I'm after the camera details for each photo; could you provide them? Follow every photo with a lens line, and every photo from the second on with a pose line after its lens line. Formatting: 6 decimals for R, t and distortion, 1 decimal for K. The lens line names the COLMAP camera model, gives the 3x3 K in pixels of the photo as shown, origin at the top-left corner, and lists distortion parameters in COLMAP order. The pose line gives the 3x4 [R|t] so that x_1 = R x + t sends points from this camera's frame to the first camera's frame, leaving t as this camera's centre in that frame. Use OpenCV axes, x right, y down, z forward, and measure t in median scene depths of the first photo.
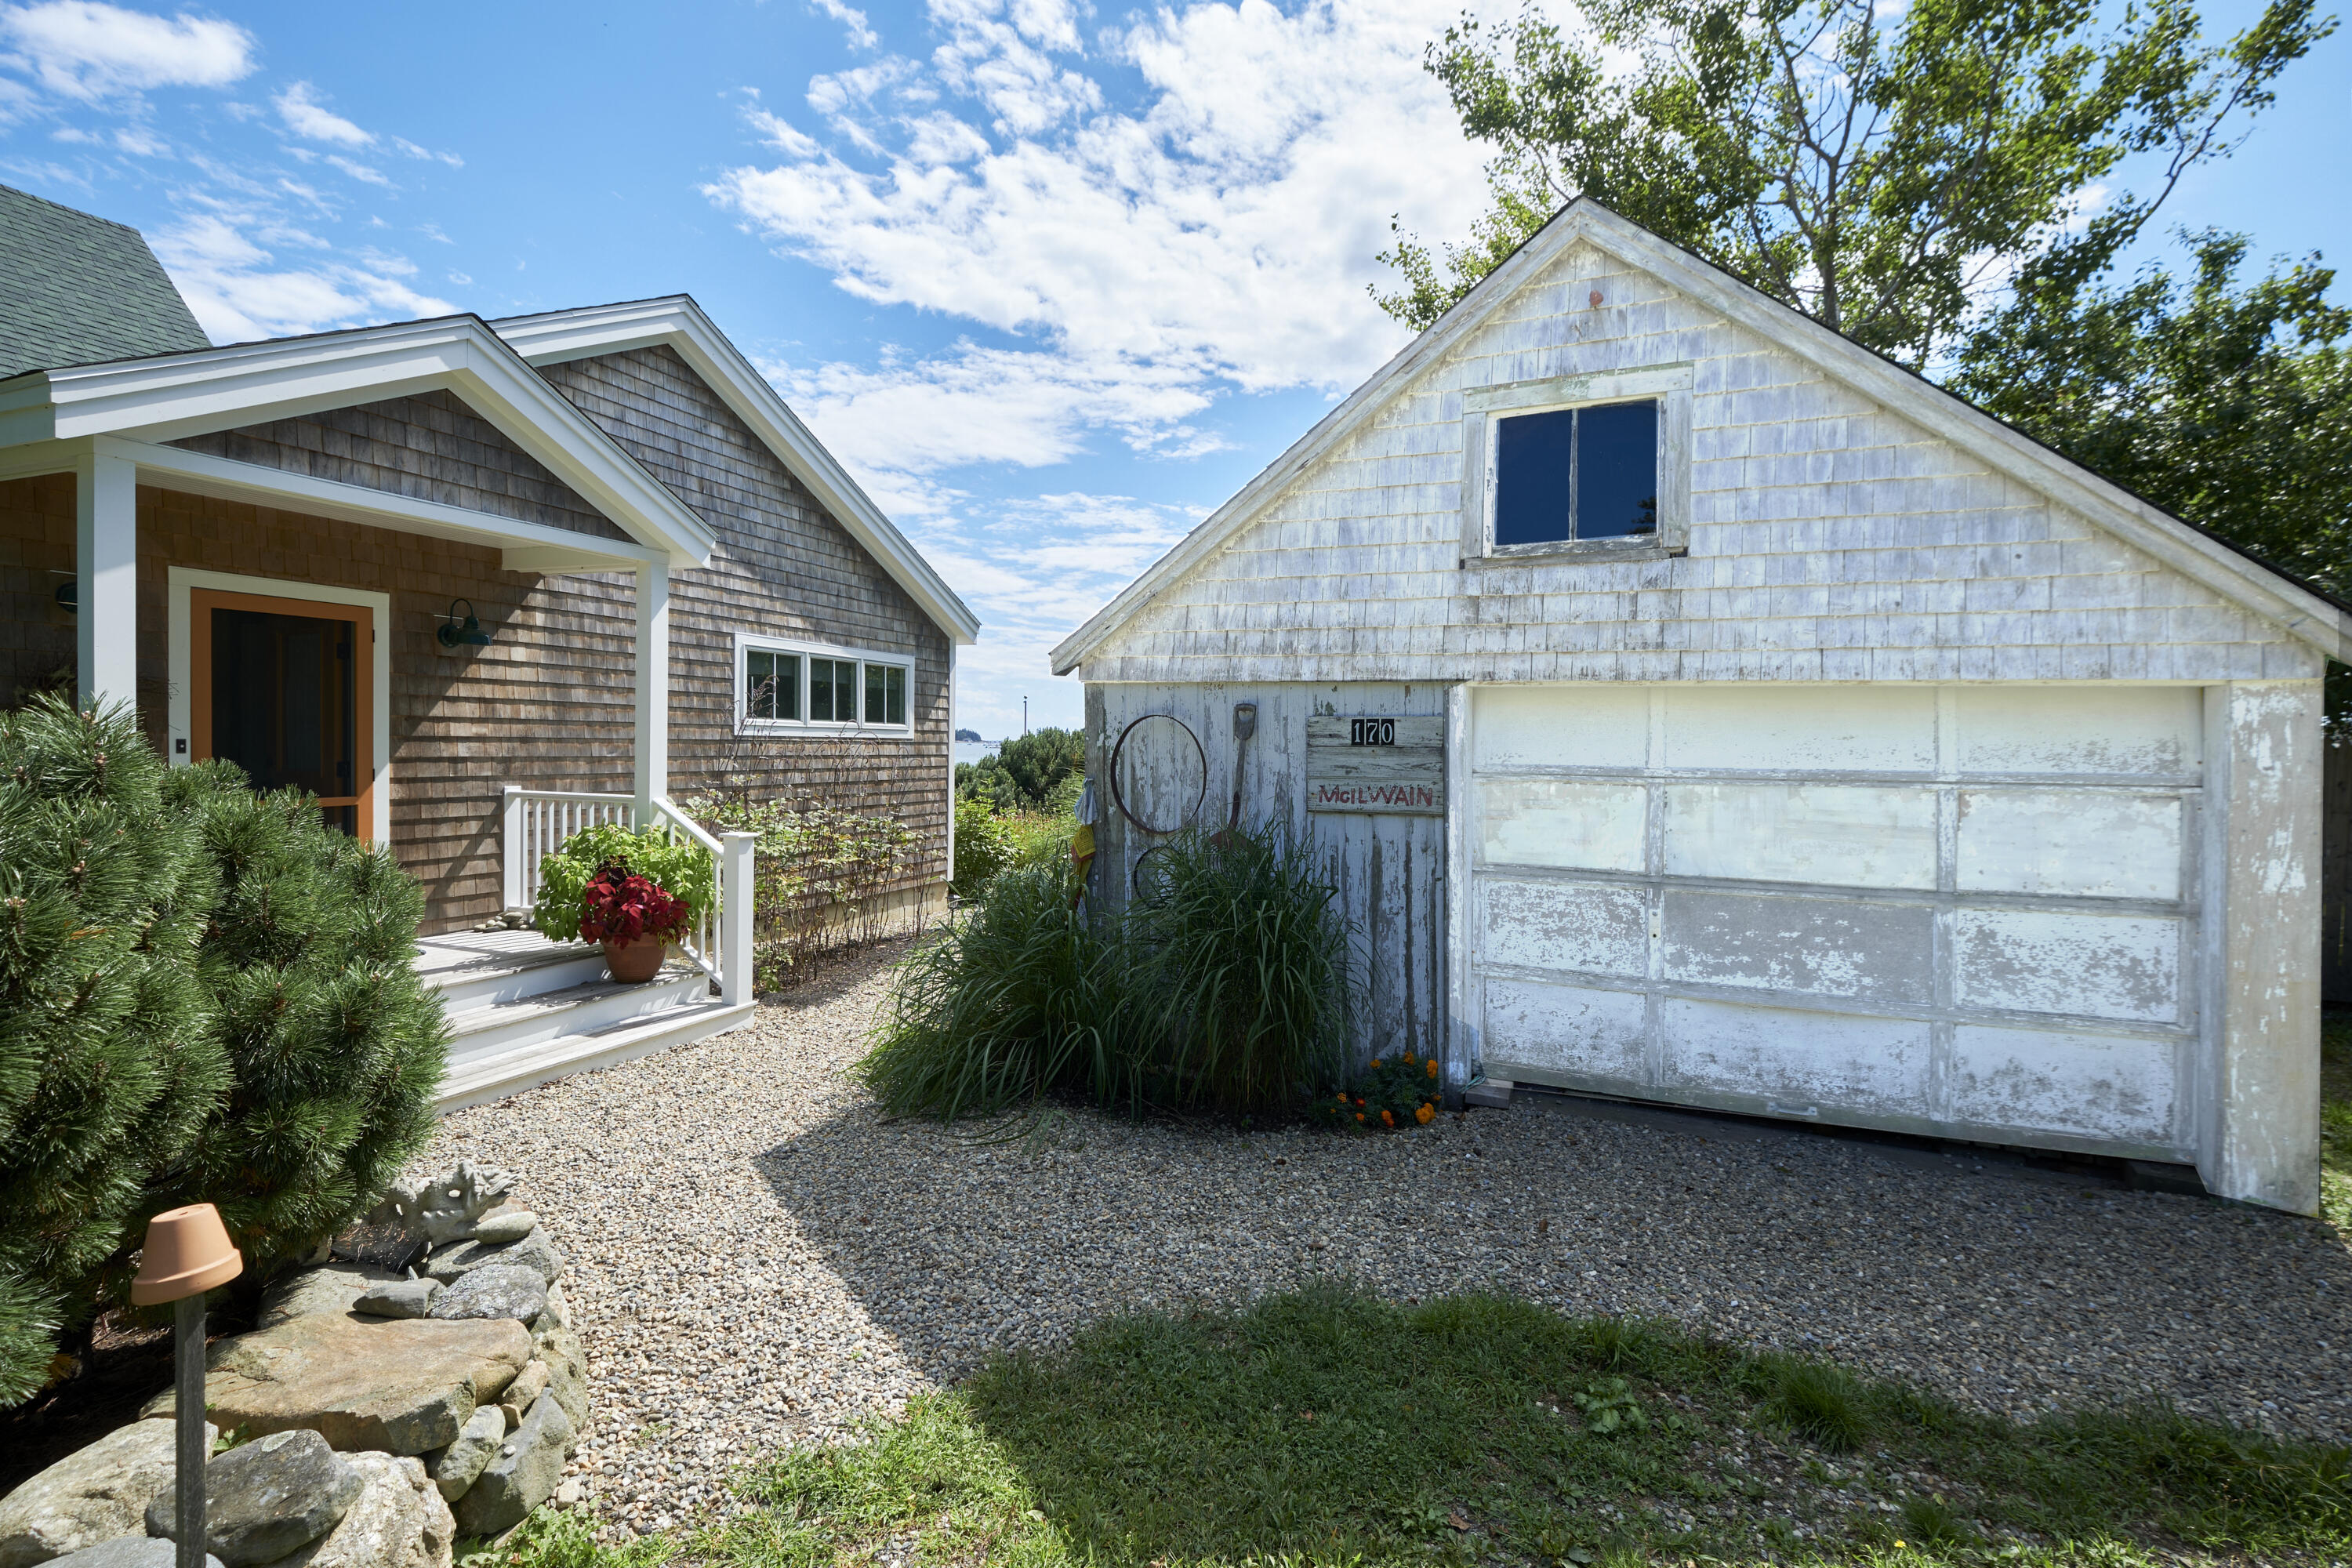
lens RADIAL K [[1090.6, 0, 1165.7], [0, 1090.6, 750.7], [0, 0, 1]] dist [0.001071, 0.000809]
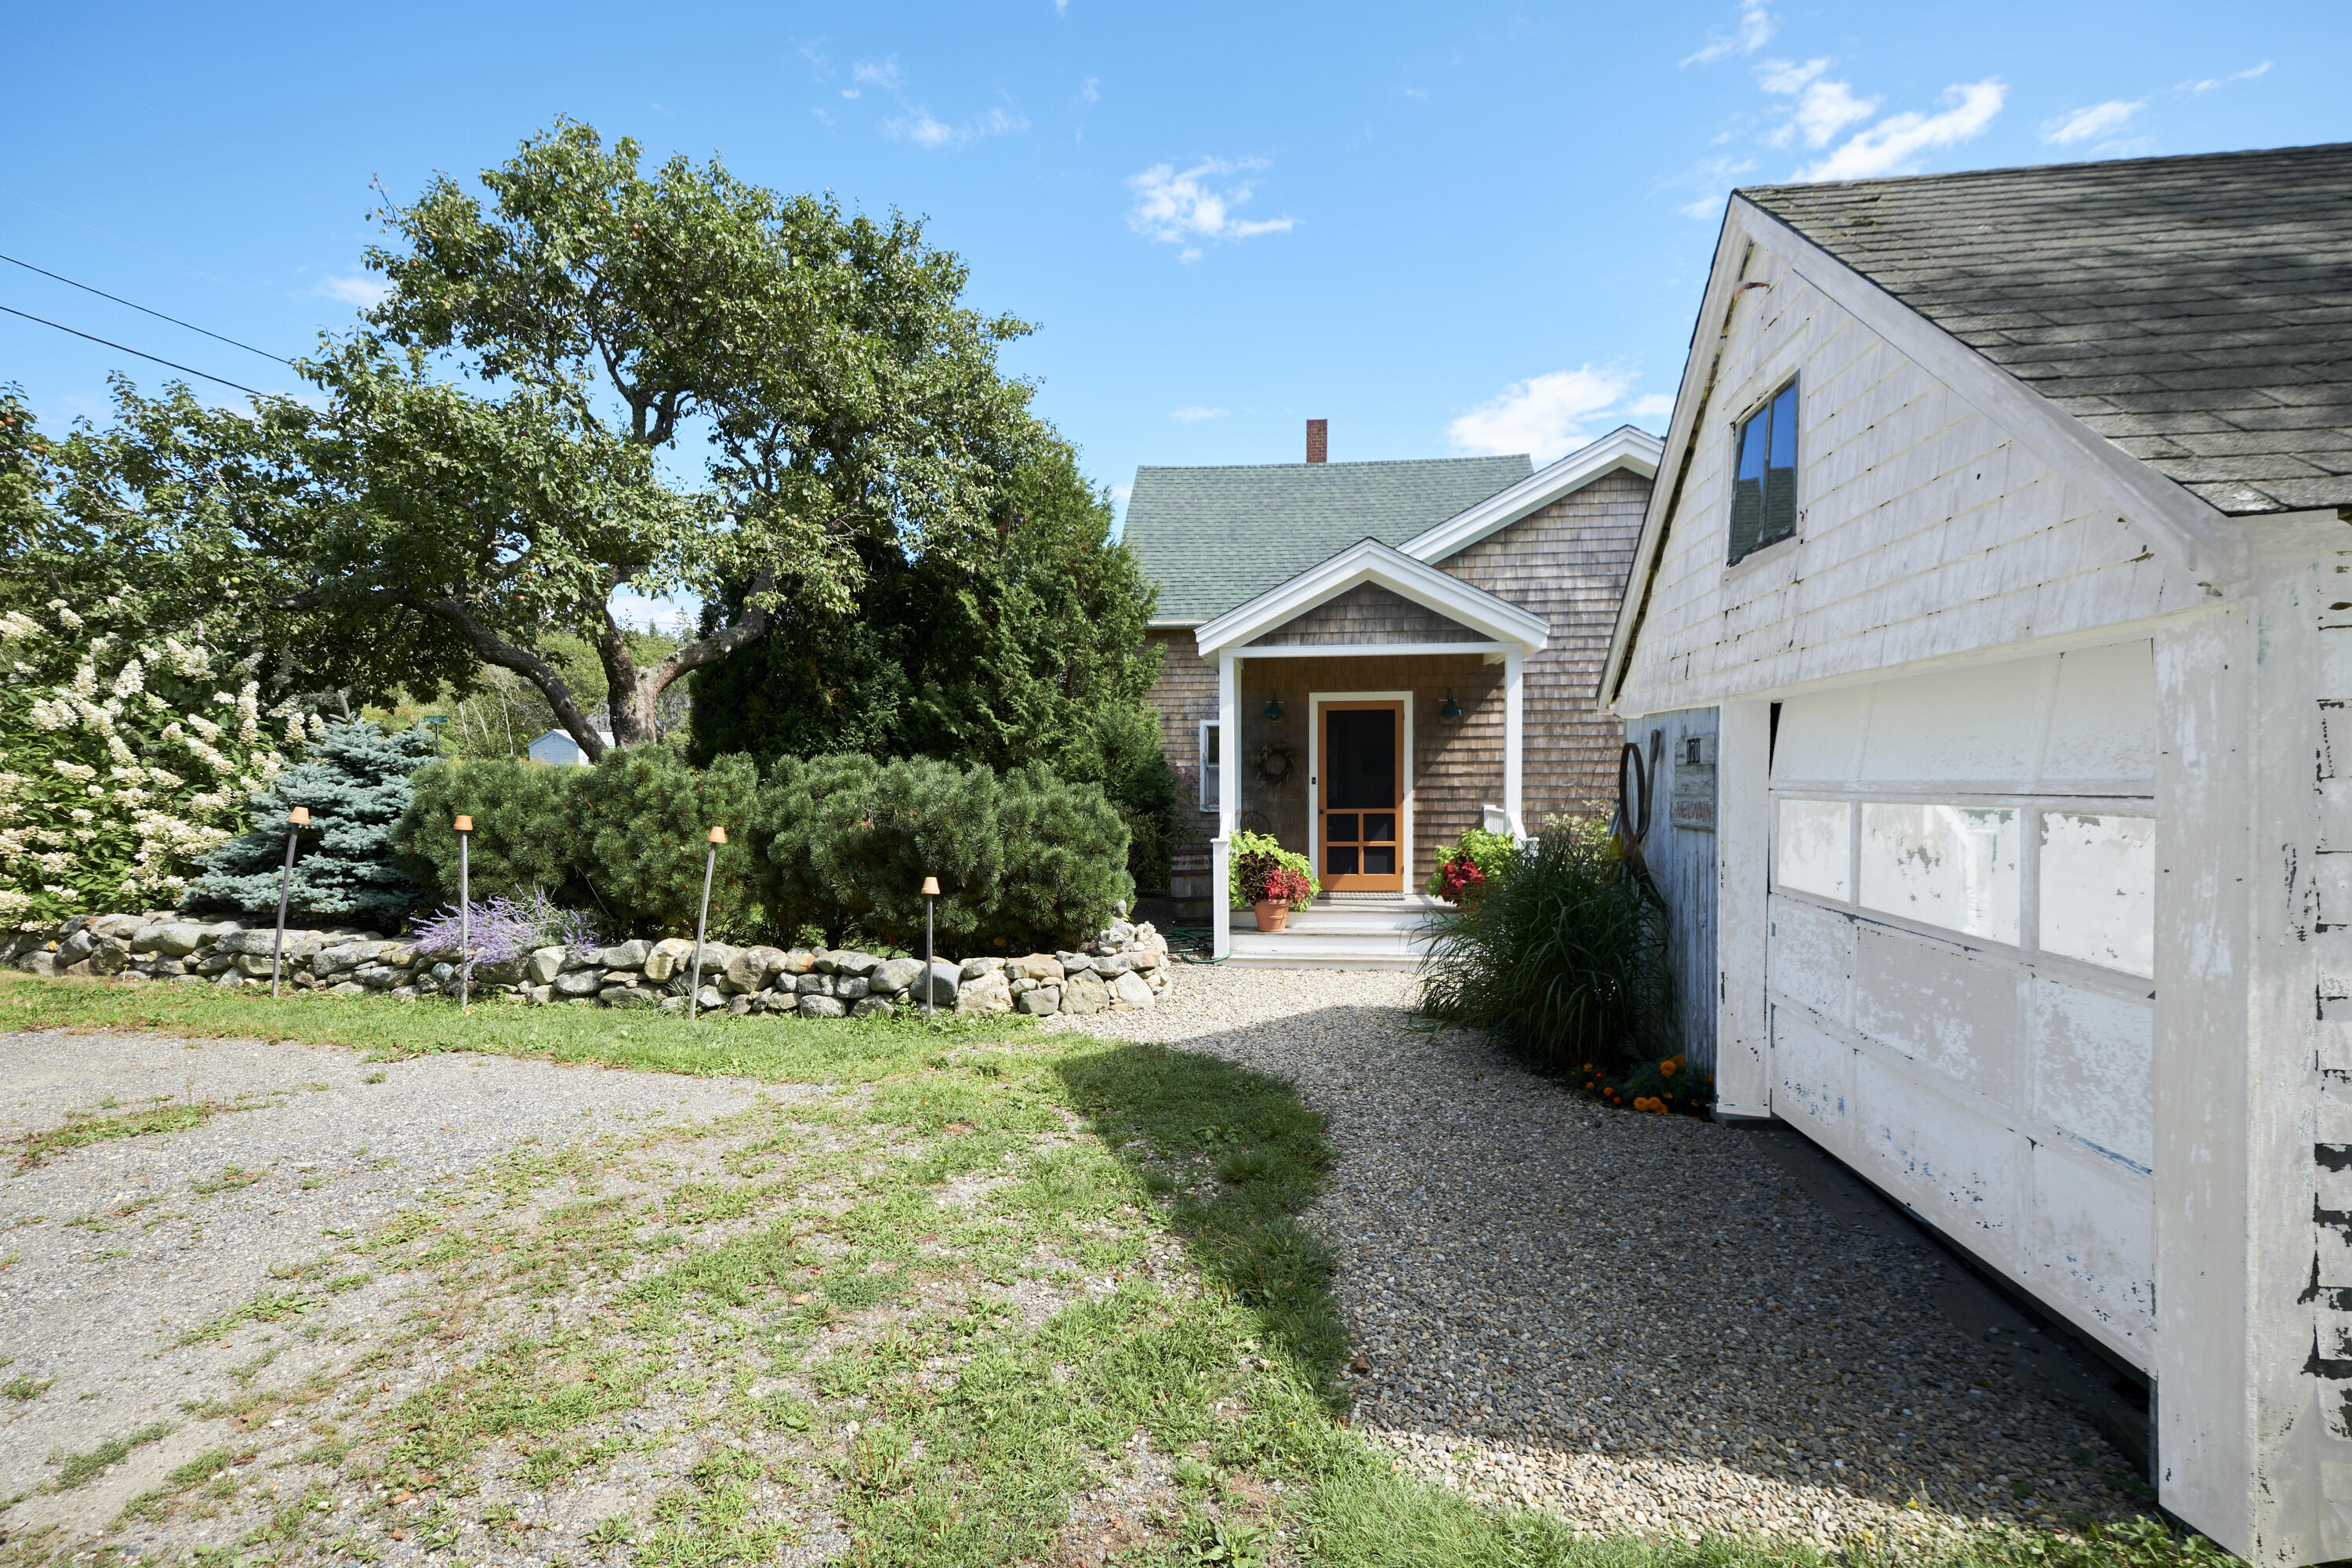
lens RADIAL K [[1069.4, 0, 1163.8], [0, 1069.4, 779.3], [0, 0, 1]] dist [0.008222, -0.001456]
pose [[0.258931, -0.014976, -0.965780, 0.686511], [0.004683, 0.999888, -0.014249, 0.014465], [0.965885, -0.000833, 0.258972, 0.158229]]
